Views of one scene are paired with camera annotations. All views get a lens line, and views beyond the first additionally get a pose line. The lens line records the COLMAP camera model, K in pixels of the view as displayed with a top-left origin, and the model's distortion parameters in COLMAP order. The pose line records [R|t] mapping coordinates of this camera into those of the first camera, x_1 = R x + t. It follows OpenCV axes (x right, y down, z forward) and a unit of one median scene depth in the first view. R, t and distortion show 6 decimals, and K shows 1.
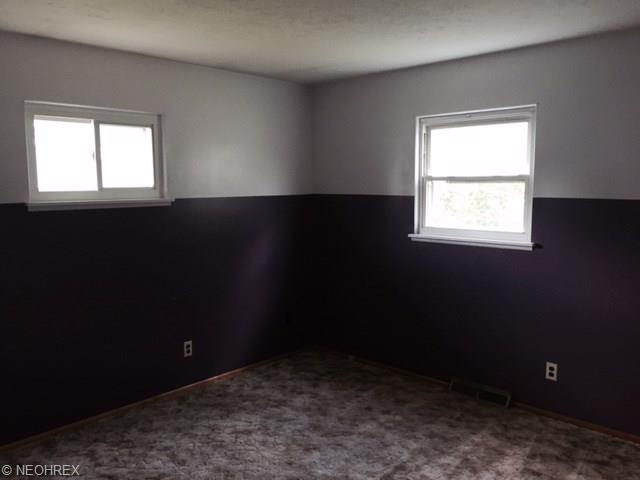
lens RADIAL K [[546.1, 0, 318.9], [0, 546.1, 241.4], [0, 0, 1]] dist [0.058957, -0.072413]
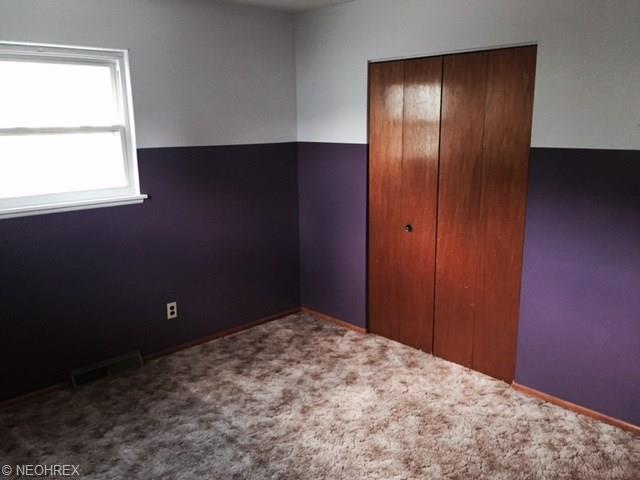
lens RADIAL K [[546.1, 0, 316.1], [0, 546.1, 242.2], [0, 0, 1]] dist [0.058957, -0.072413]
pose [[0.068151, -0.211093, 0.975087, -0.593049], [0.131852, 0.970692, 0.200926, -0.074124], [-0.988924, 0.114873, 0.093987, 0.624228]]
